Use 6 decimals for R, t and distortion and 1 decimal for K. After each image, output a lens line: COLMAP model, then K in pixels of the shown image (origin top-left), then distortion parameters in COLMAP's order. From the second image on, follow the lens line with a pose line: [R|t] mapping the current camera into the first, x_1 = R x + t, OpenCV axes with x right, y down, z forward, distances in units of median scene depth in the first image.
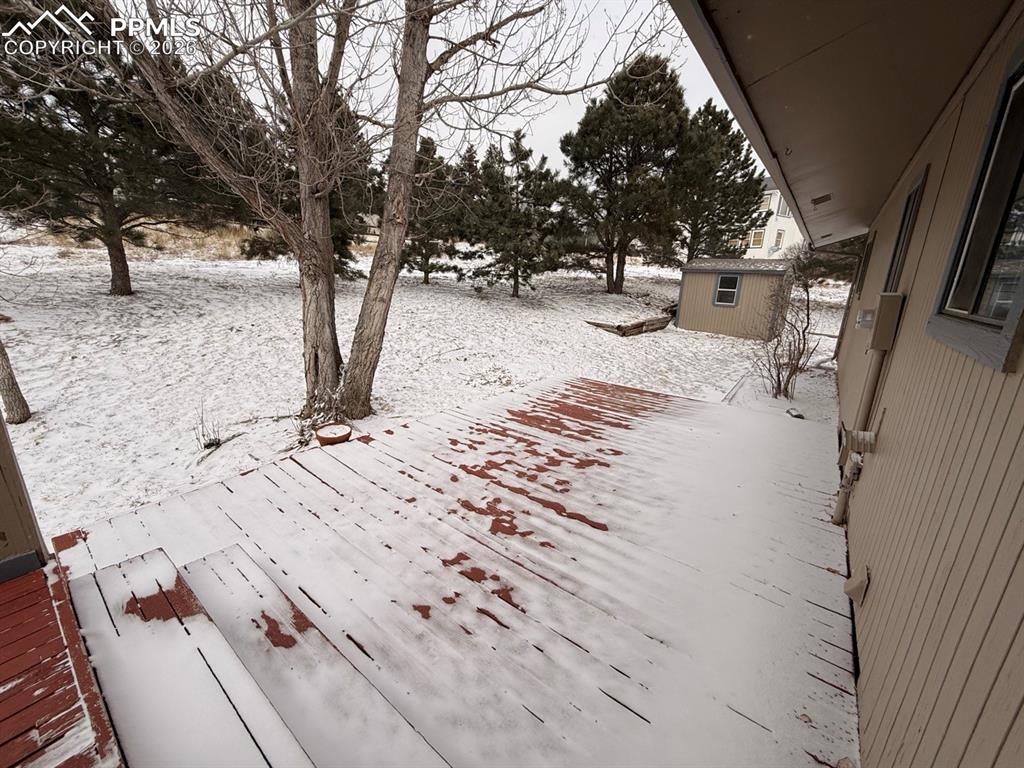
lens RADIAL K [[406.7, 0, 512.8], [0, 406.7, 383.5], [0, 0, 1]] dist [-0.000837, 0.000076]
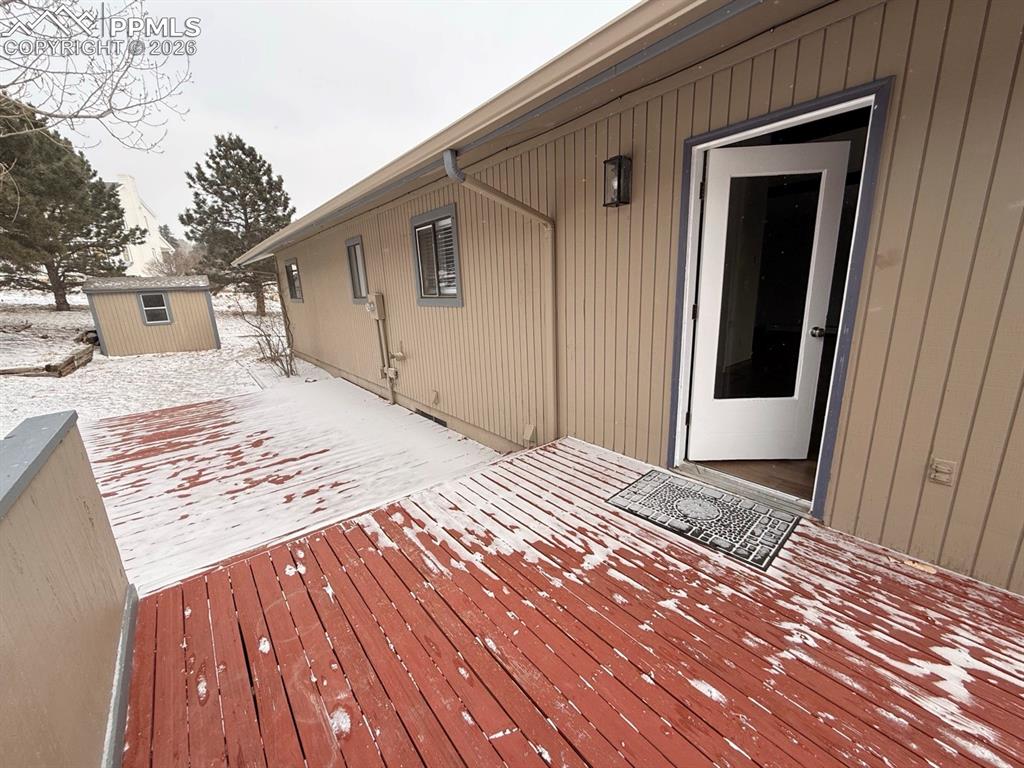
lens RADIAL K [[406.7, 0, 510.8], [0, 406.7, 382.7], [0, 0, 1]] dist [-0.000837, 0.000076]
pose [[0.223965, -0.275074, 0.934973, -0.723037], [0.302104, 0.931684, 0.201740, 0.002725], [-0.926592, 0.237276, 0.291765, -0.139667]]
